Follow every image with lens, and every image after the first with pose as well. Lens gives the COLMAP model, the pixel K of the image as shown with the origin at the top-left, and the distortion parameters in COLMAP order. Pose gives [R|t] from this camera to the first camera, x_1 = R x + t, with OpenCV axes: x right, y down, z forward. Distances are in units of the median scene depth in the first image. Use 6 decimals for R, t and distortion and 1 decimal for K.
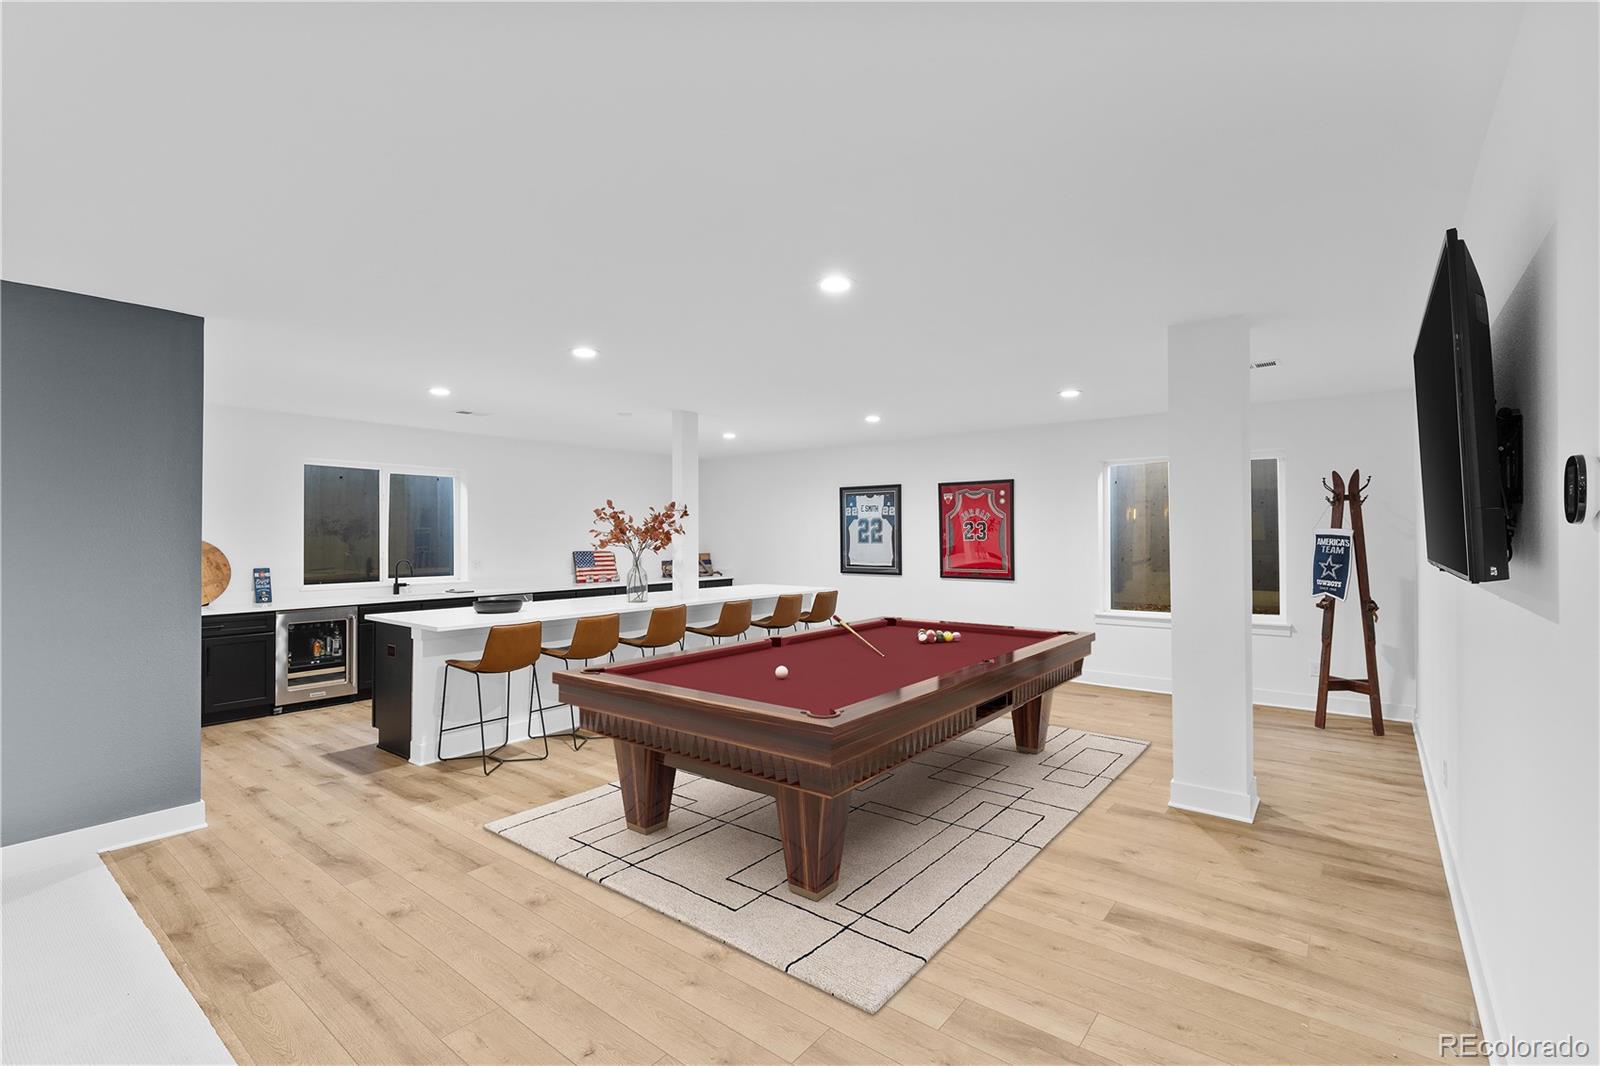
lens RADIAL K [[713.4, 0, 799.1], [0, 713.4, 530.9], [0, 0, 1]] dist [0.001985, -0.000452]
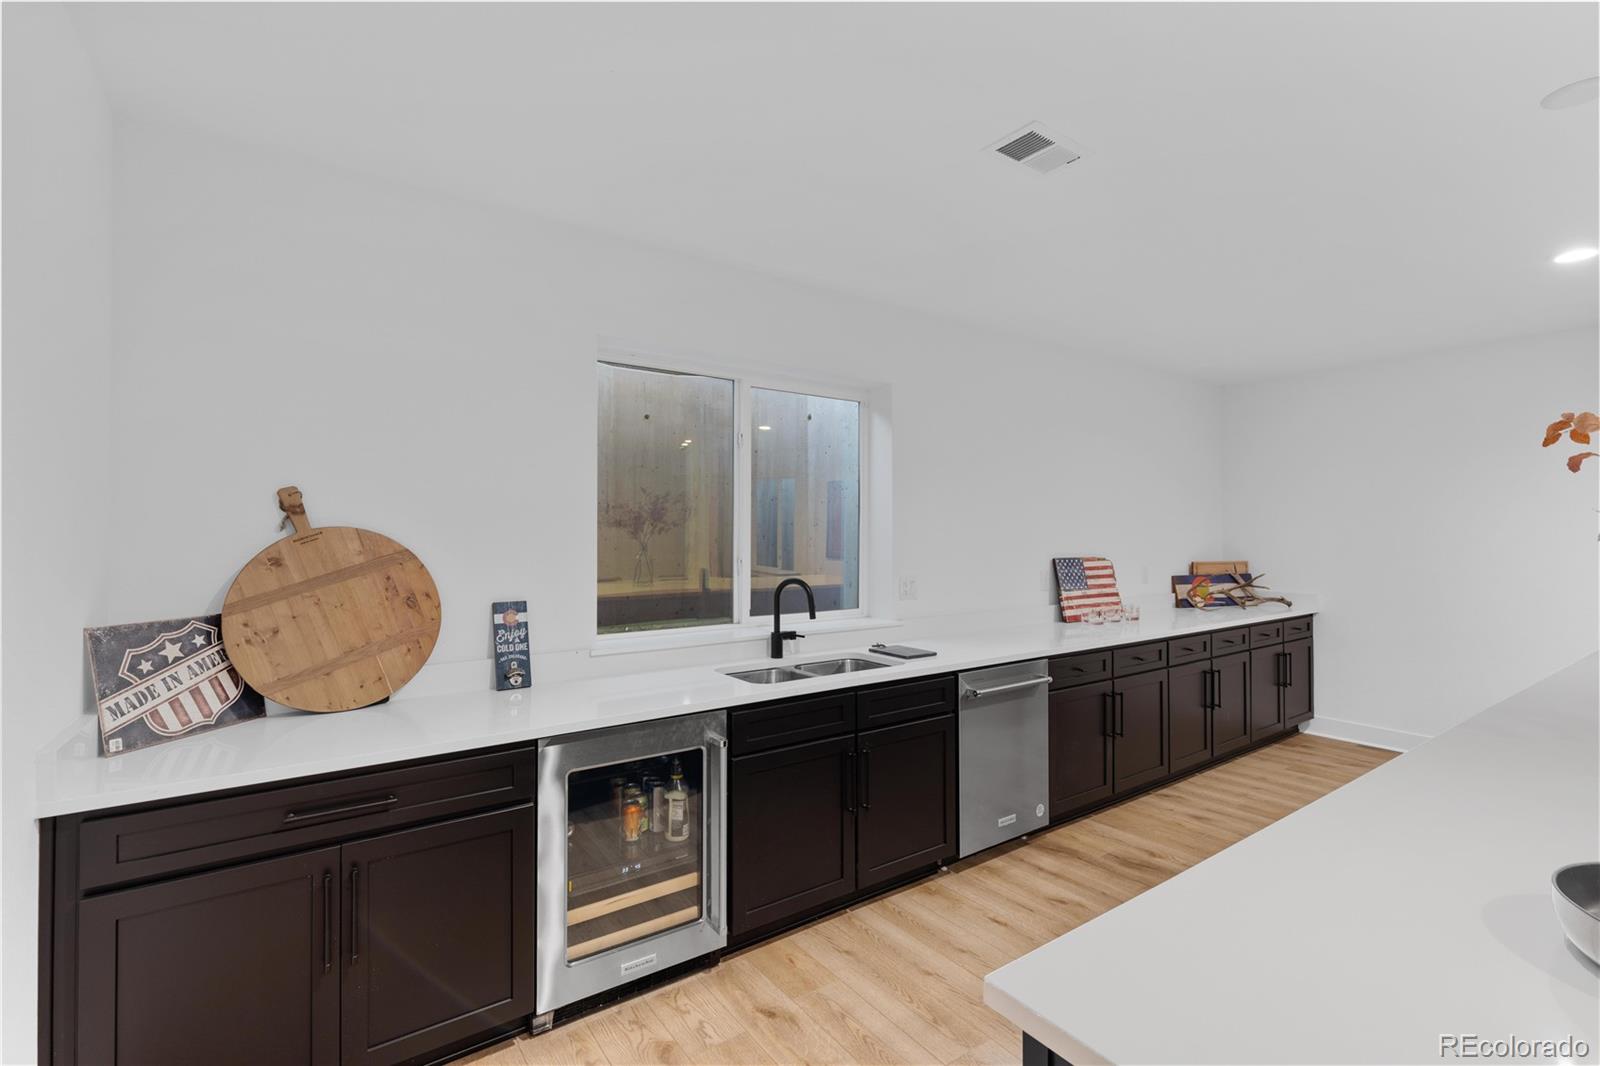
lens RADIAL K [[713.4, 0, 802.7], [0, 713.4, 532.0], [0, 0, 1]] dist [0.001985, -0.000452]
pose [[0.958791, 0.002527, -0.284100, -0.334316], [-0.000987, 0.999984, 0.005566, 0.007484], [0.284109, -0.005056, 0.958779, 0.460638]]
